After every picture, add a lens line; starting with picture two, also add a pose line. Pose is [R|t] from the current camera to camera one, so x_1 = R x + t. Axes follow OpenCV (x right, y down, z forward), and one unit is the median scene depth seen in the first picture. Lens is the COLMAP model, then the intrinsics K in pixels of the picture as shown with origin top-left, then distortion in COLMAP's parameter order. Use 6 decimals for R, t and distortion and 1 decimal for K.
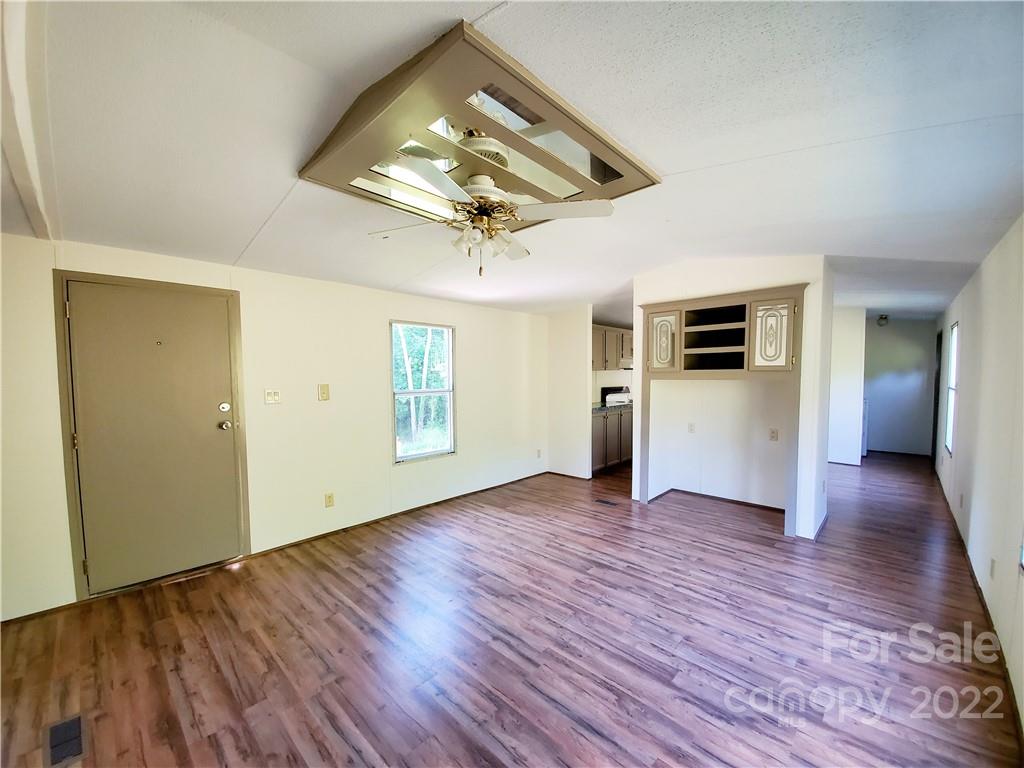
lens RADIAL K [[408.3, 0, 505.4], [0, 408.3, 390.5], [0, 0, 1]] dist [0.001869, -0.003223]
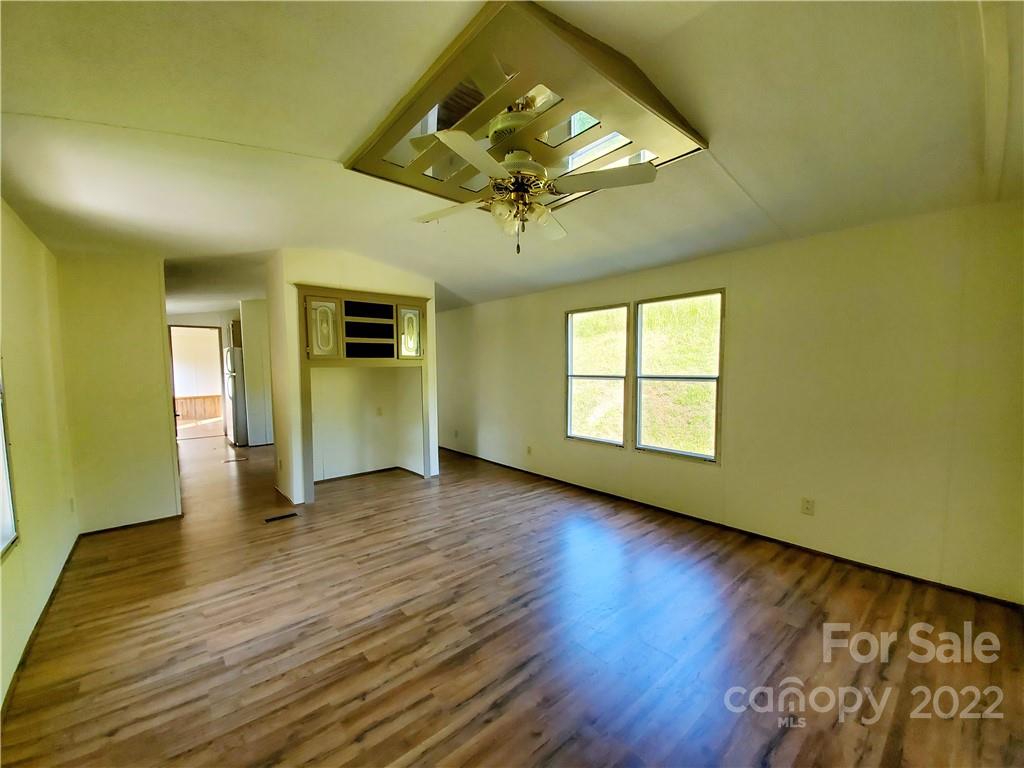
lens RADIAL K [[408.3, 0, 514.7], [0, 408.3, 385.0], [0, 0, 1]] dist [0.001869, -0.003223]
pose [[0.086734, -0.044705, 0.995228, -0.655419], [0.050399, 0.997910, 0.040434, -0.000905], [-0.994956, 0.046652, 0.088806, 0.569734]]
